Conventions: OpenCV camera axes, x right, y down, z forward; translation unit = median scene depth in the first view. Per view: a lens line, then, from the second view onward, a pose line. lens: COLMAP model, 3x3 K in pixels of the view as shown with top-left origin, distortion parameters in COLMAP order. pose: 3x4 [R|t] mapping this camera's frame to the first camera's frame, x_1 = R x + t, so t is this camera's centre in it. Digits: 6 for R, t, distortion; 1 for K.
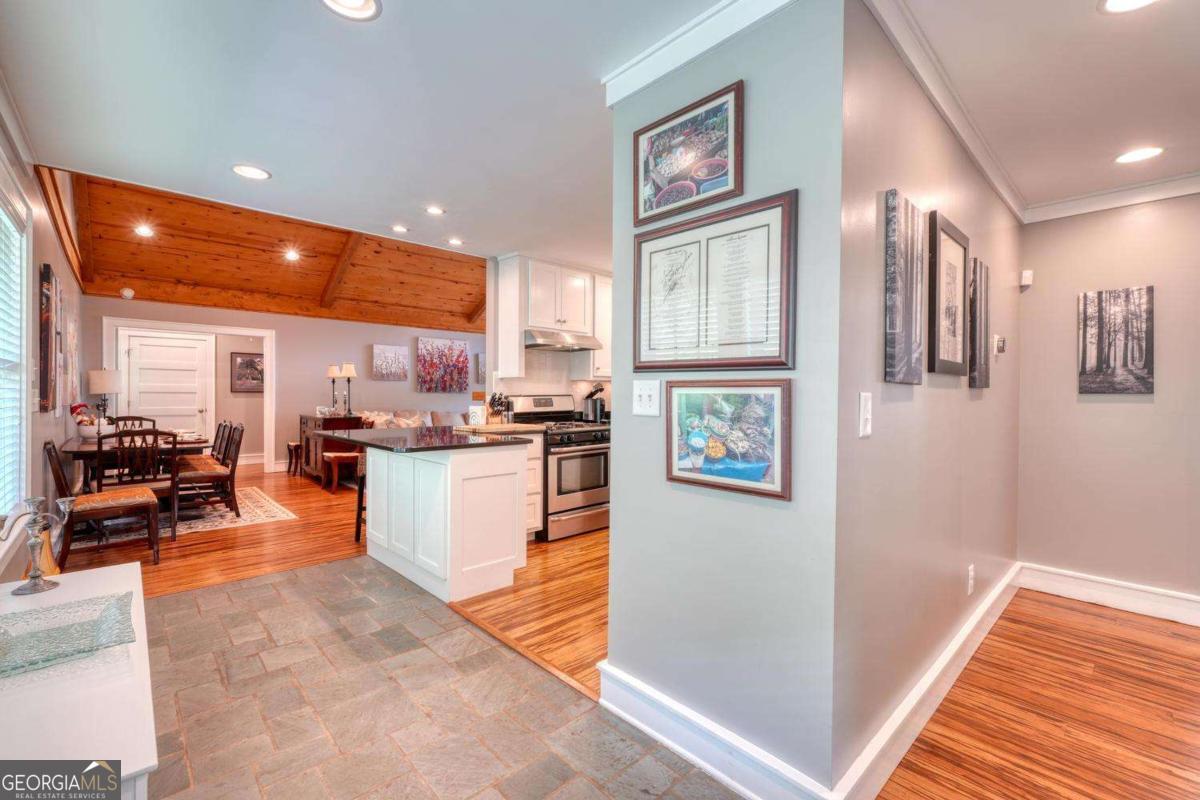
lens RADIAL K [[513.0, 0, 597.4], [0, 513.0, 399.0], [0, 0, 1]] dist [0.002755, 0.000598]
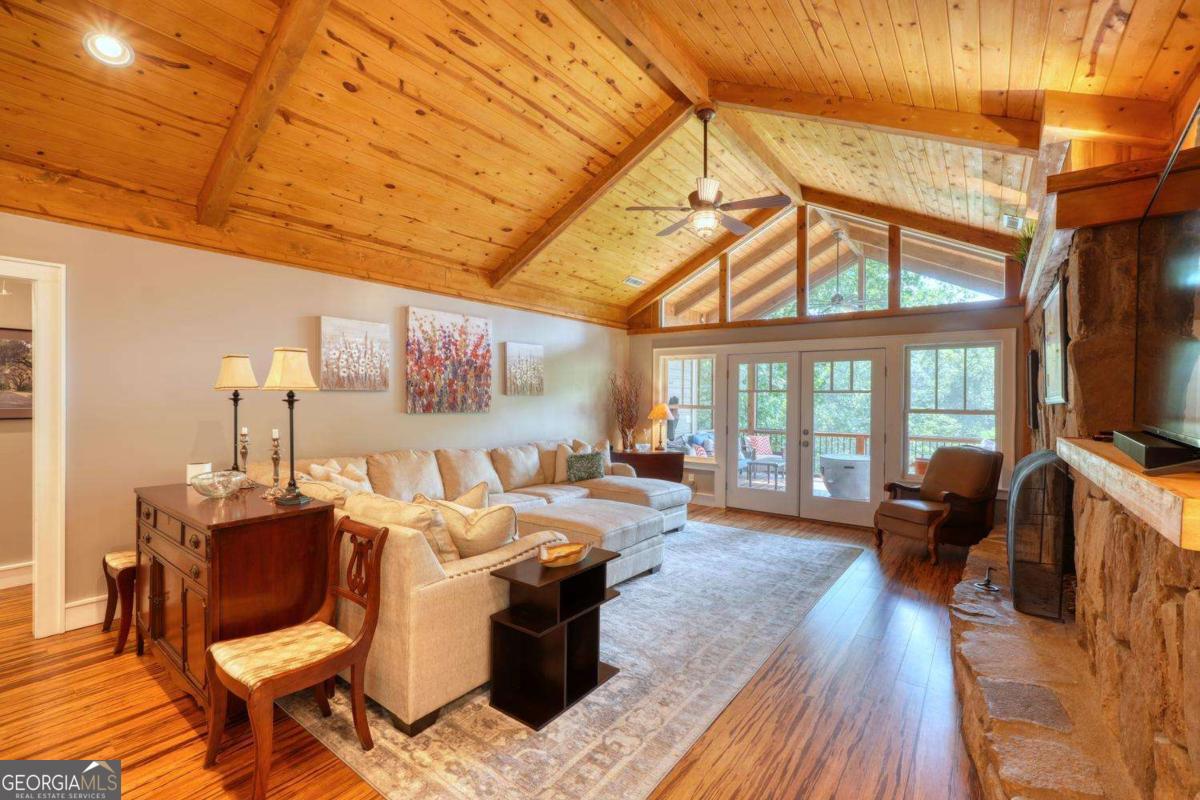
lens RADIAL K [[513.0, 0, 596.7], [0, 513.0, 398.9], [0, 0, 1]] dist [0.002755, 0.000598]
pose [[0.985279, -0.001425, 0.170946, -0.264636], [0.001881, 0.999995, -0.002507, -0.027406], [-0.170942, 0.002792, 0.985277, 0.484655]]
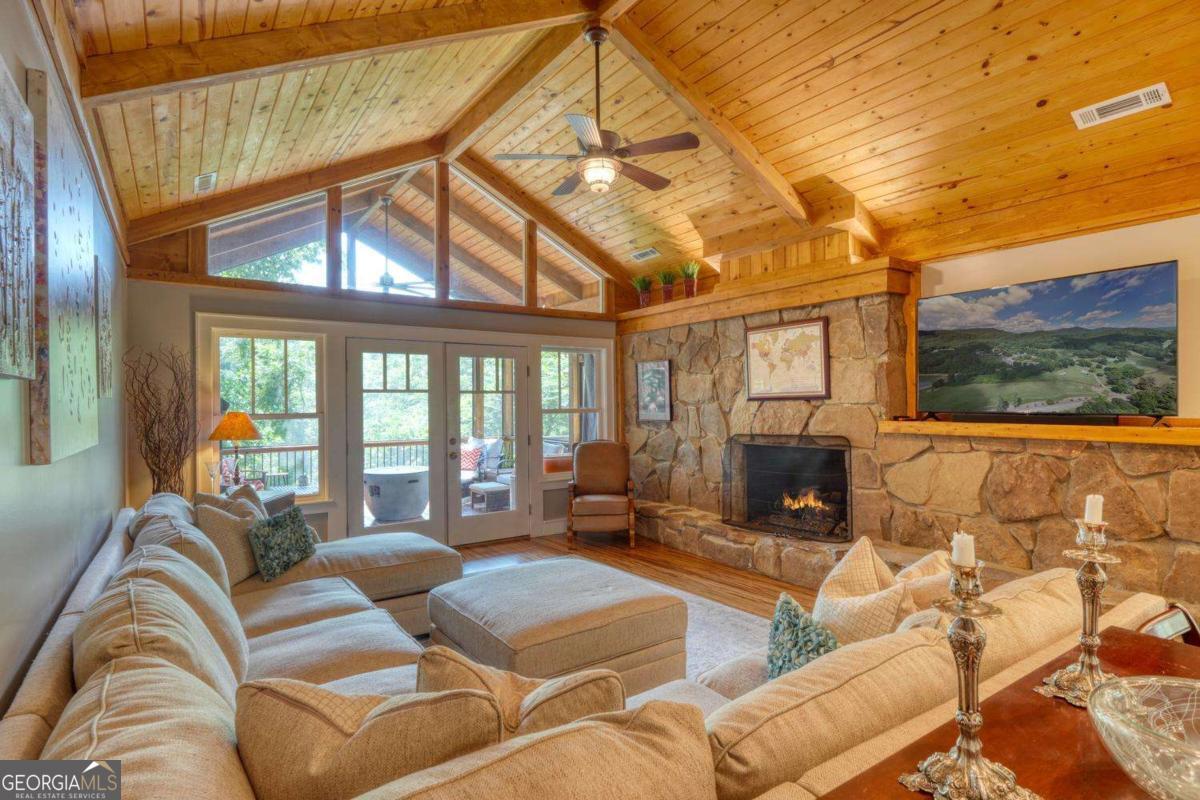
lens RADIAL K [[617.3, 0, 598.6], [0, 617.3, 396.4], [0, 0, 1]] dist [0.002802, 0.000531]
pose [[0.158537, -0.010110, 0.987301, -0.568428], [0.012604, 0.999887, 0.008215, -0.038818], [-0.987273, 0.011142, 0.158647, 0.934966]]
